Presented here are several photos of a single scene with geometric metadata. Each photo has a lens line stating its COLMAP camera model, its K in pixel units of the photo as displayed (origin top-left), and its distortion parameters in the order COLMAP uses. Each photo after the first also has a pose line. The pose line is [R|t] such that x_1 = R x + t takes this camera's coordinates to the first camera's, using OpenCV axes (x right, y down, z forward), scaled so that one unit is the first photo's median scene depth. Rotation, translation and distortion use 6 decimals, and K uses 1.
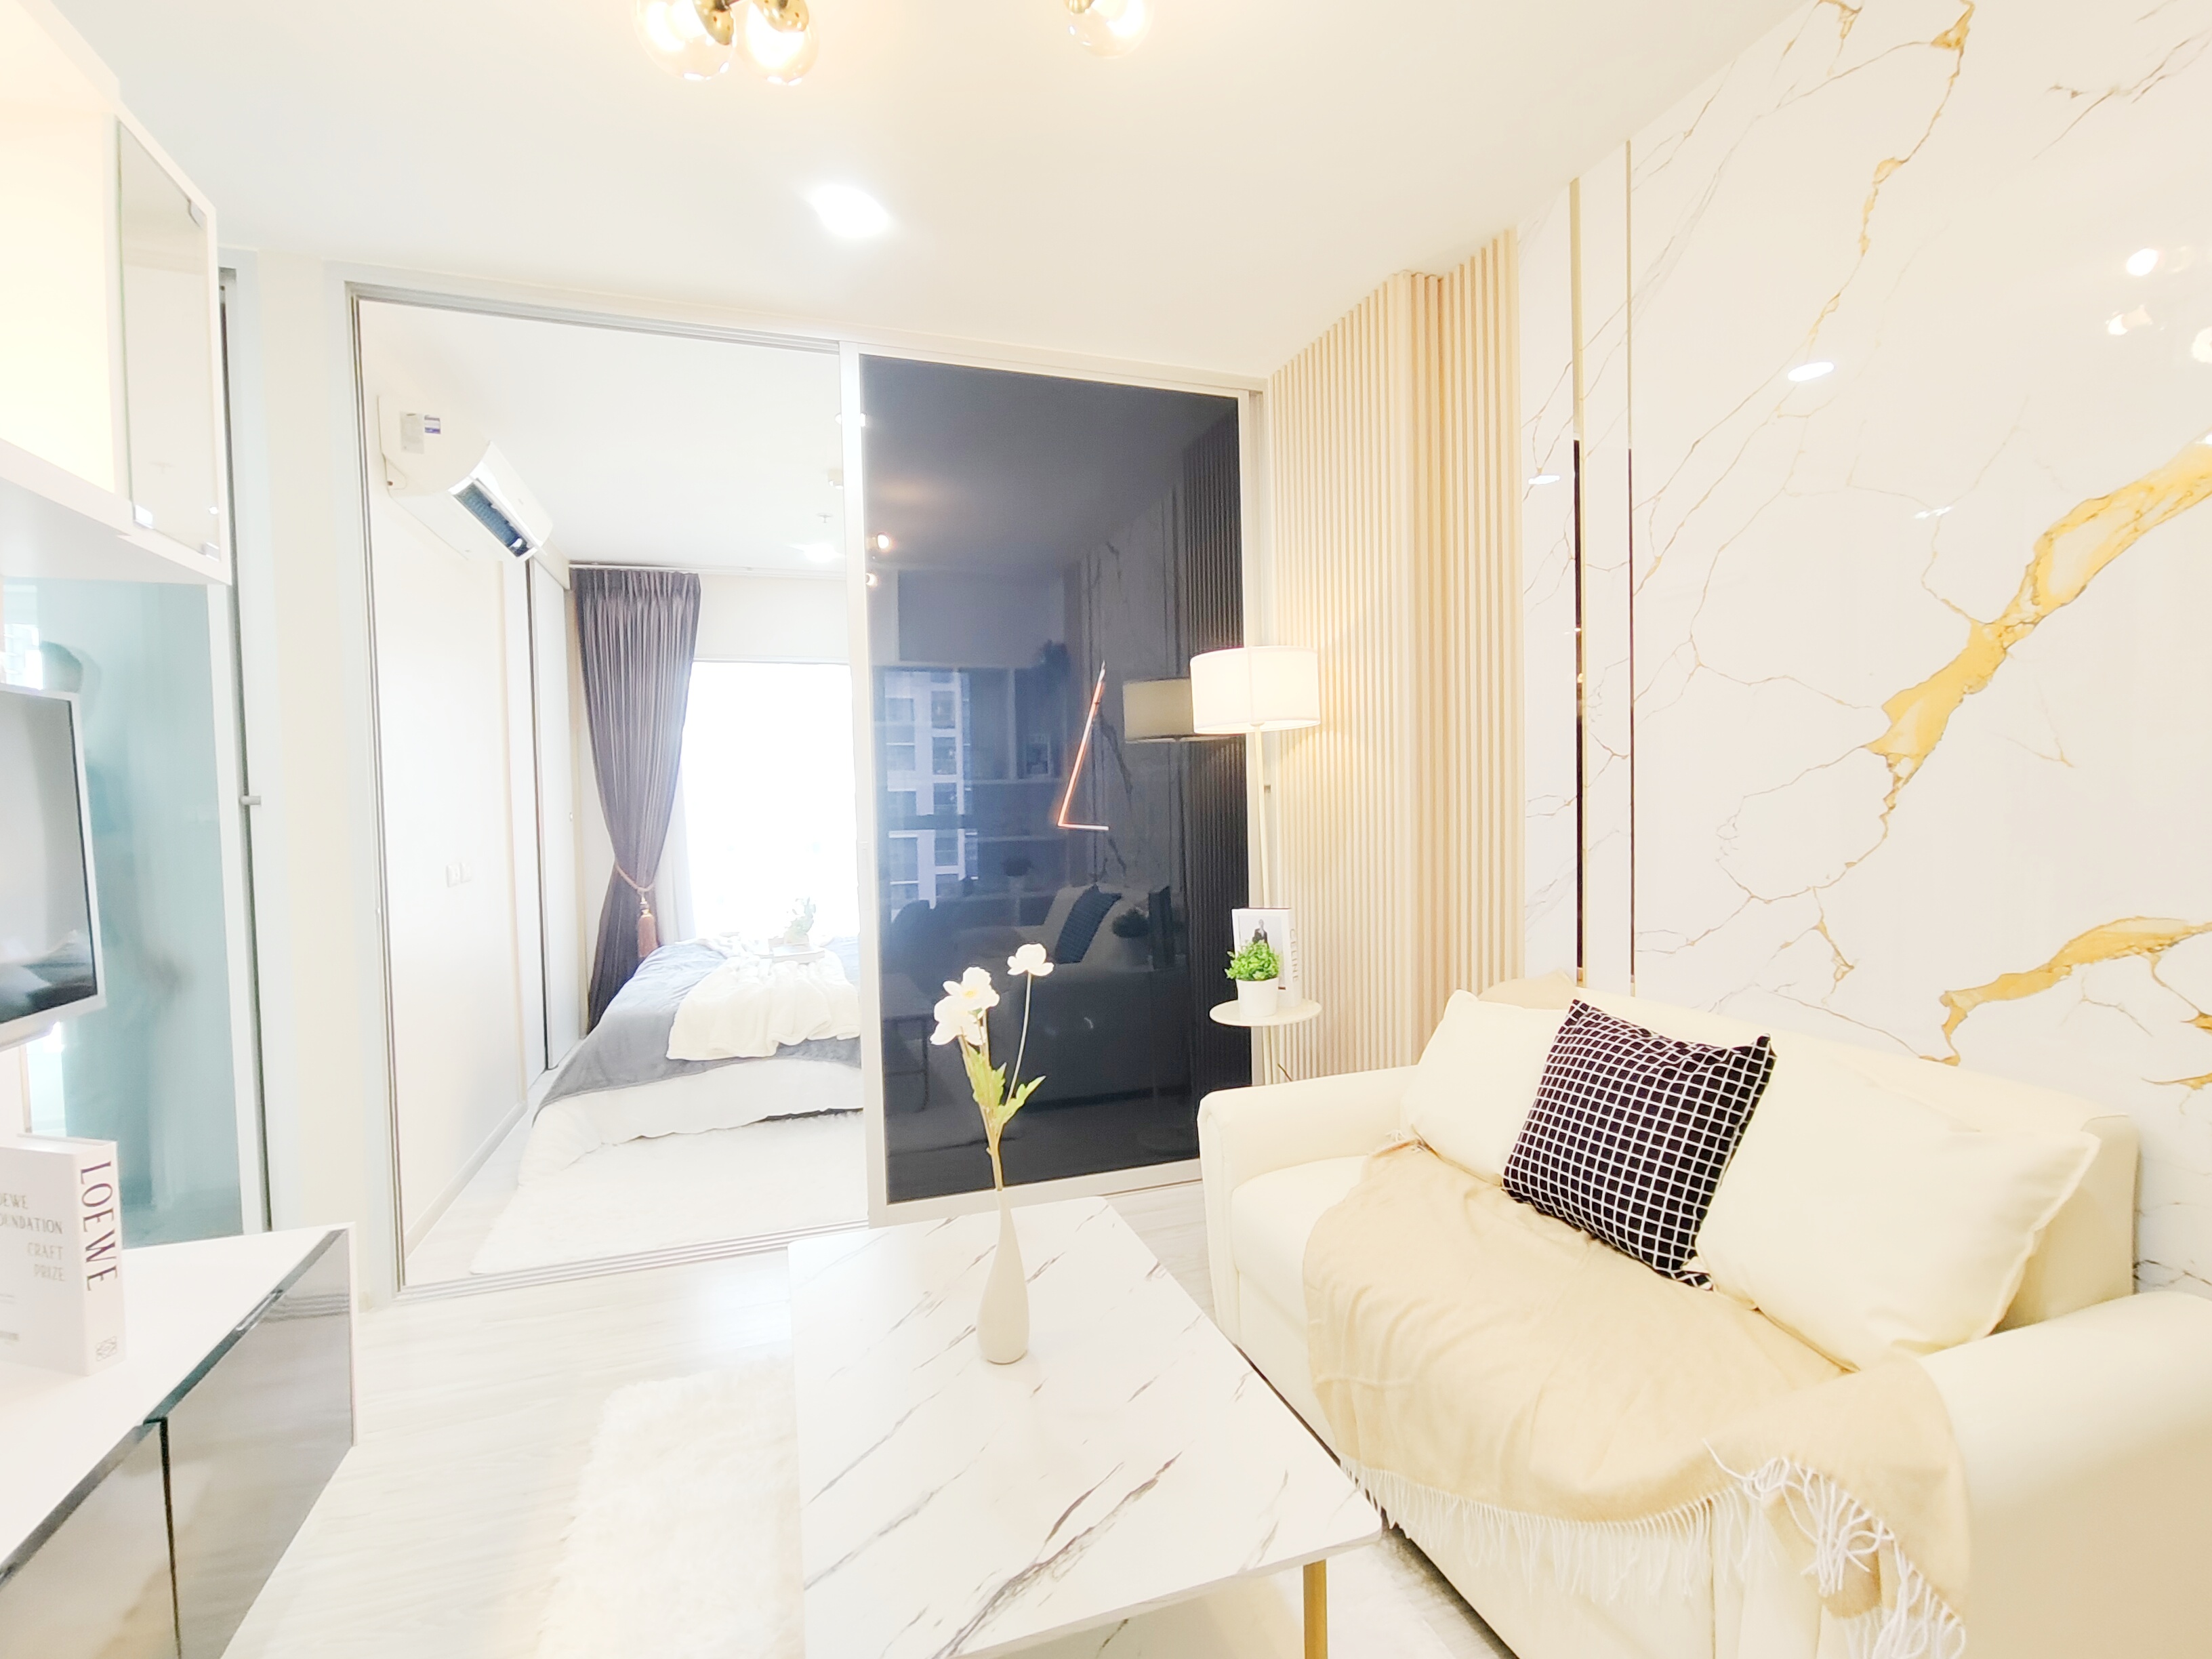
lens RADIAL K [[1009.1, 0, 1109.6], [0, 1009.1, 836.3], [0, 0, 1]] dist [-0.026331, 0.014050]
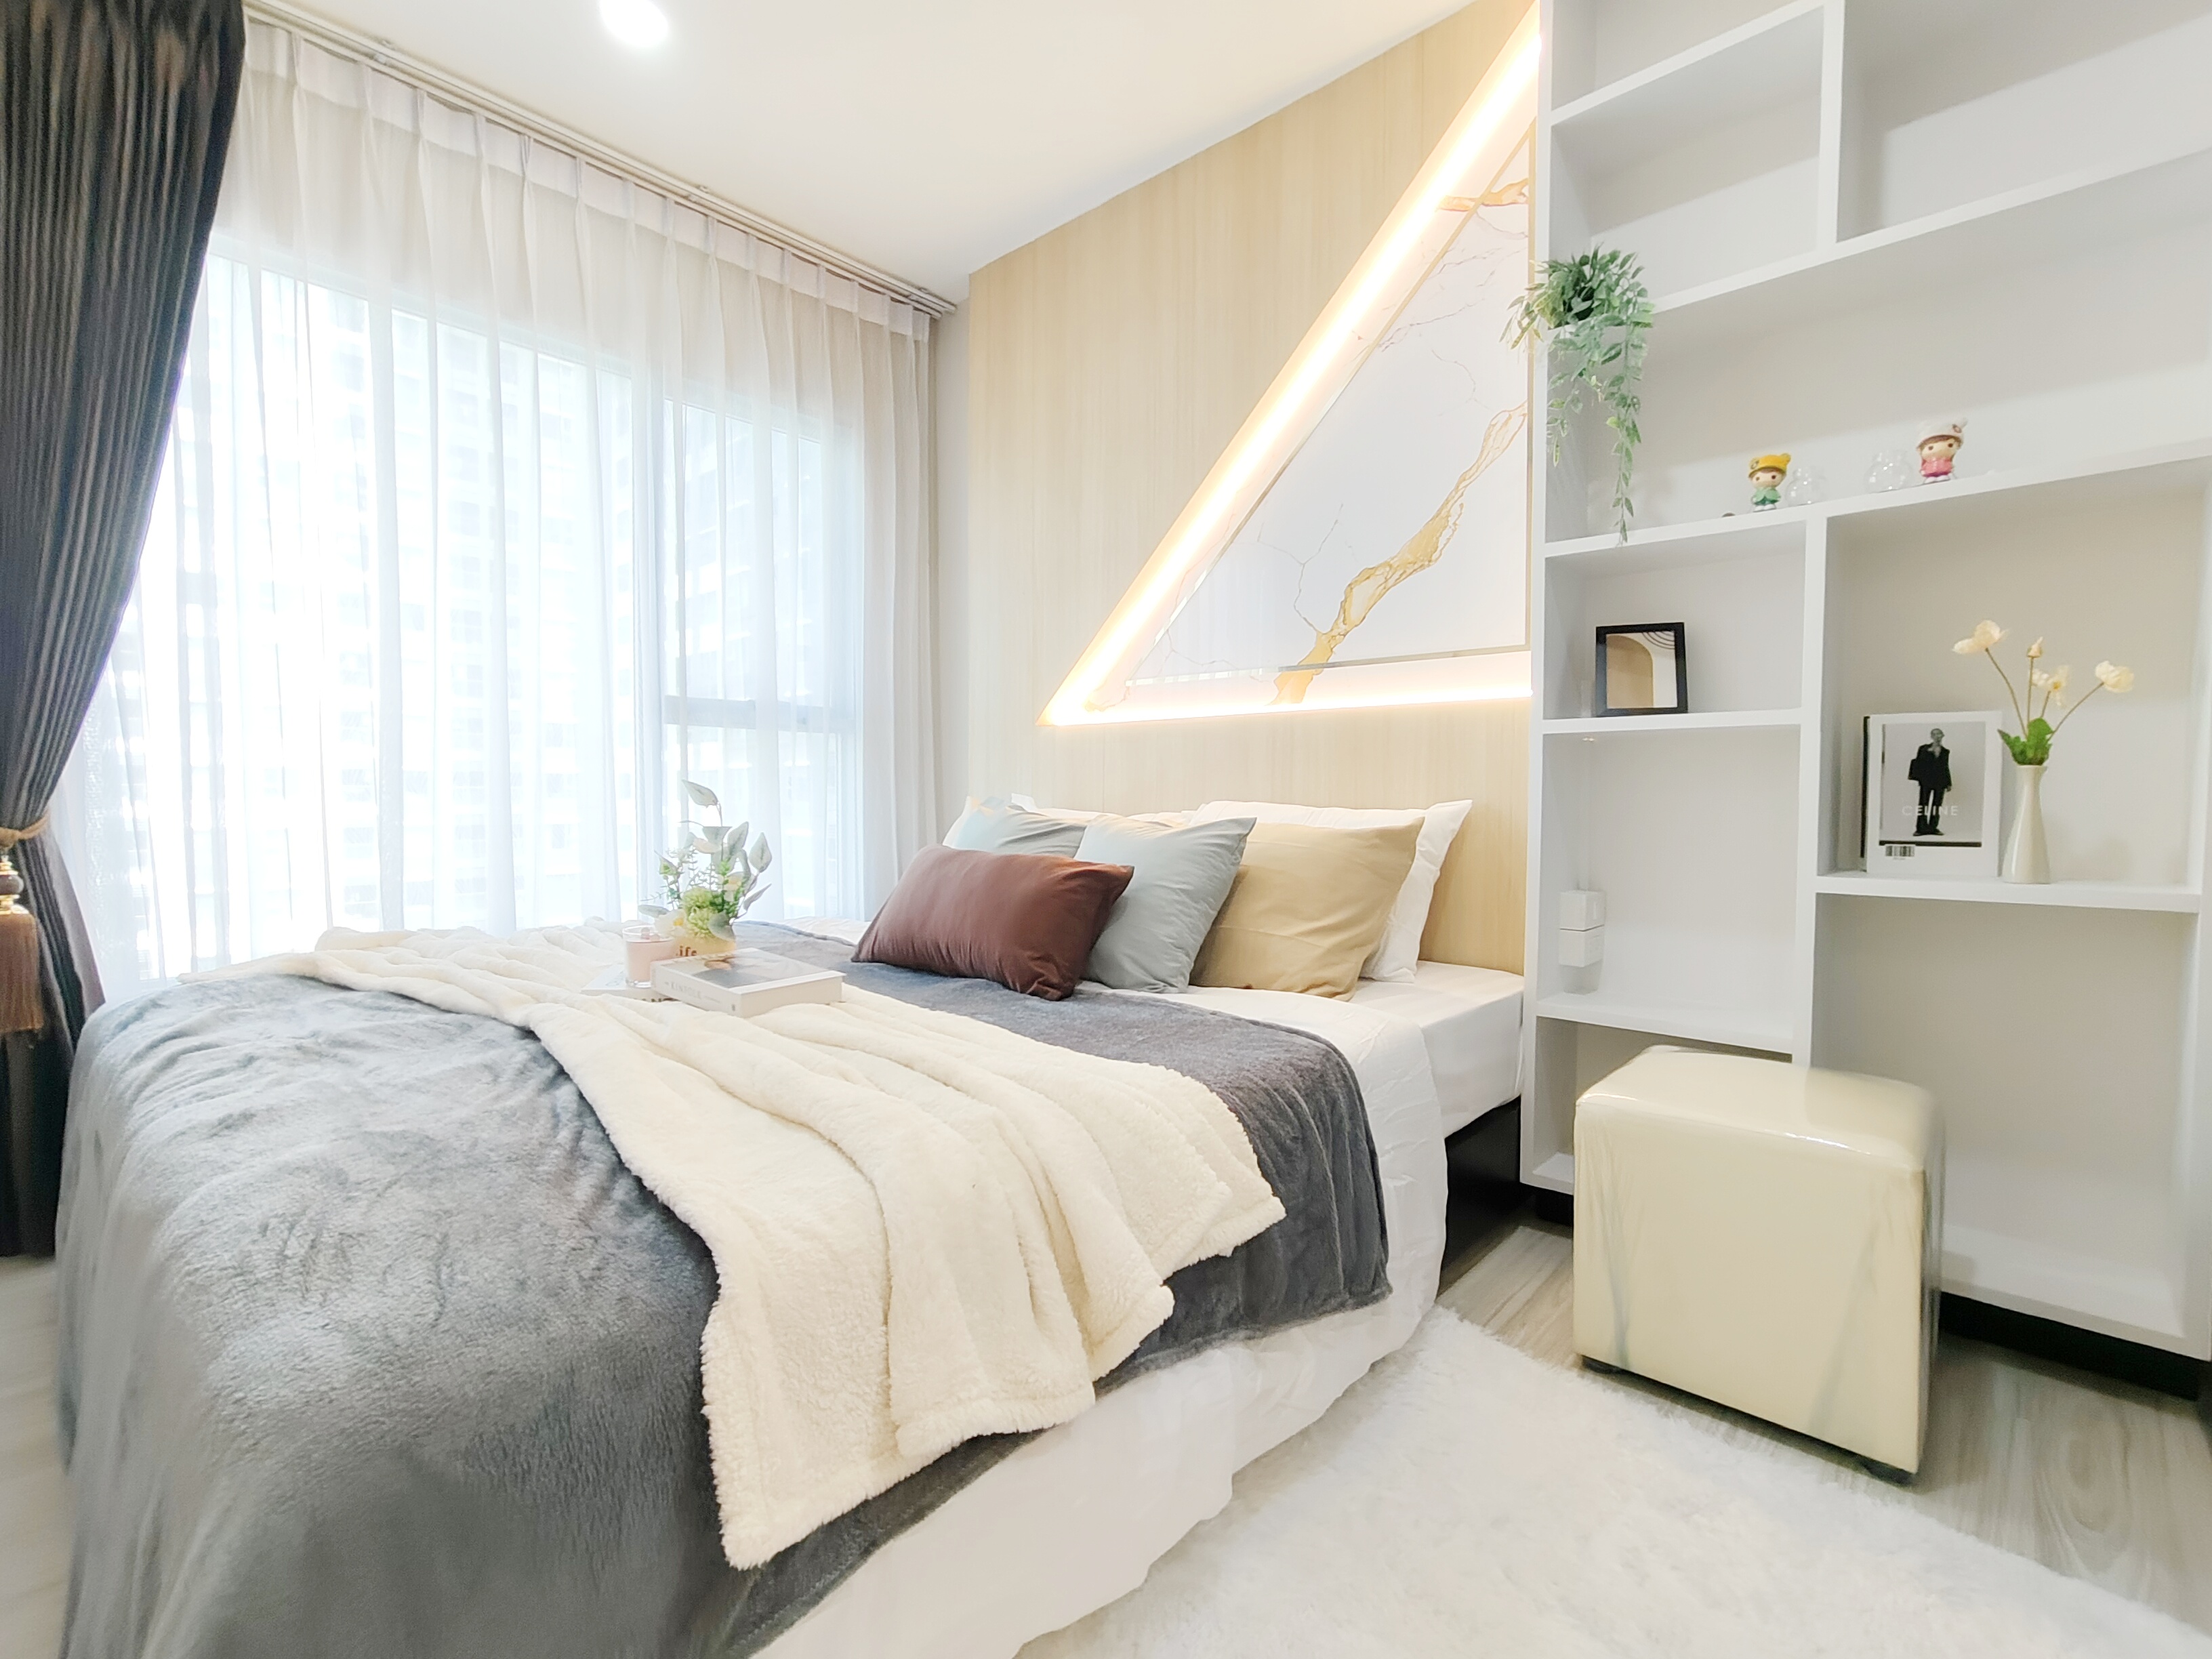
lens RADIAL K [[1009.1, 0, 1111.6], [0, 1009.1, 834.6], [0, 0, 1]] dist [-0.026331, 0.014050]
pose [[0.875915, 0.005123, 0.482439, -0.855919], [-0.005322, 0.999985, -0.000955, 0.150794], [-0.482437, -0.001731, 0.875929, 1.469956]]
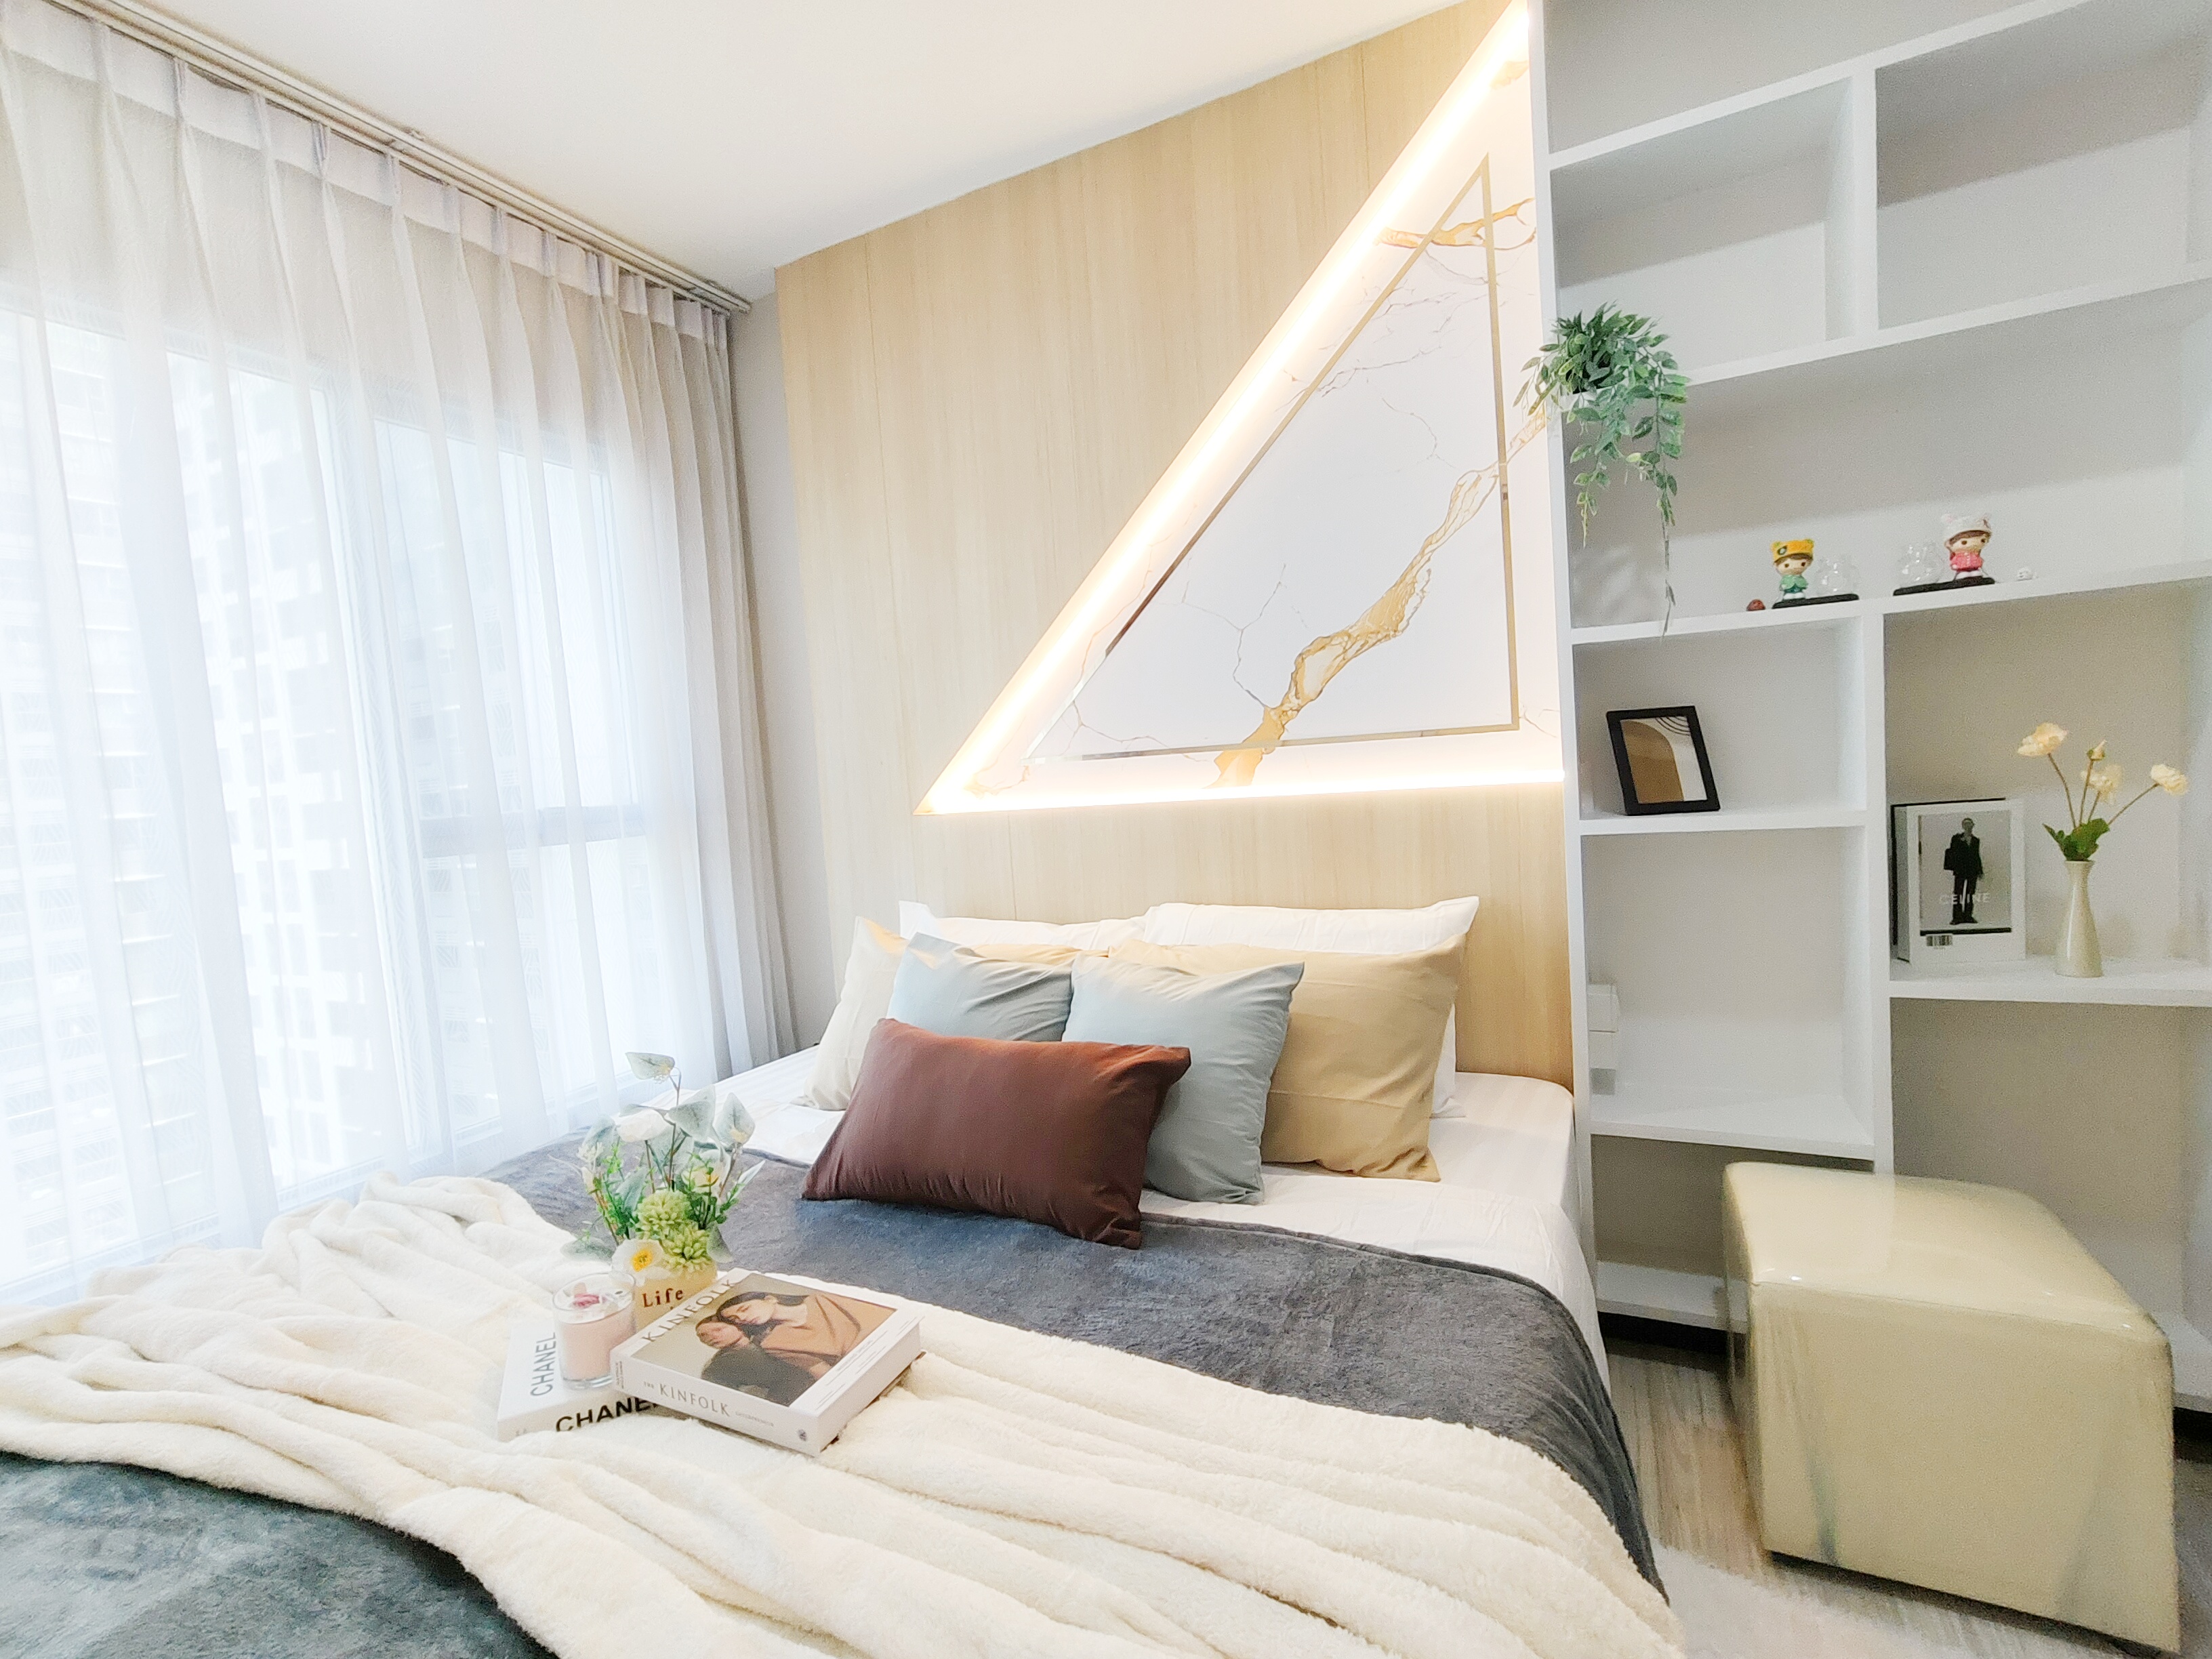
lens RADIAL K [[1009.1, 0, 1109.1], [0, 1009.1, 831.4], [0, 0, 1]] dist [-0.026331, 0.014050]
pose [[0.711273, -0.073958, 0.699014, -0.953376], [0.079246, 0.996547, 0.024802, -0.013349], [-0.698434, 0.037753, 0.714678, 1.780342]]
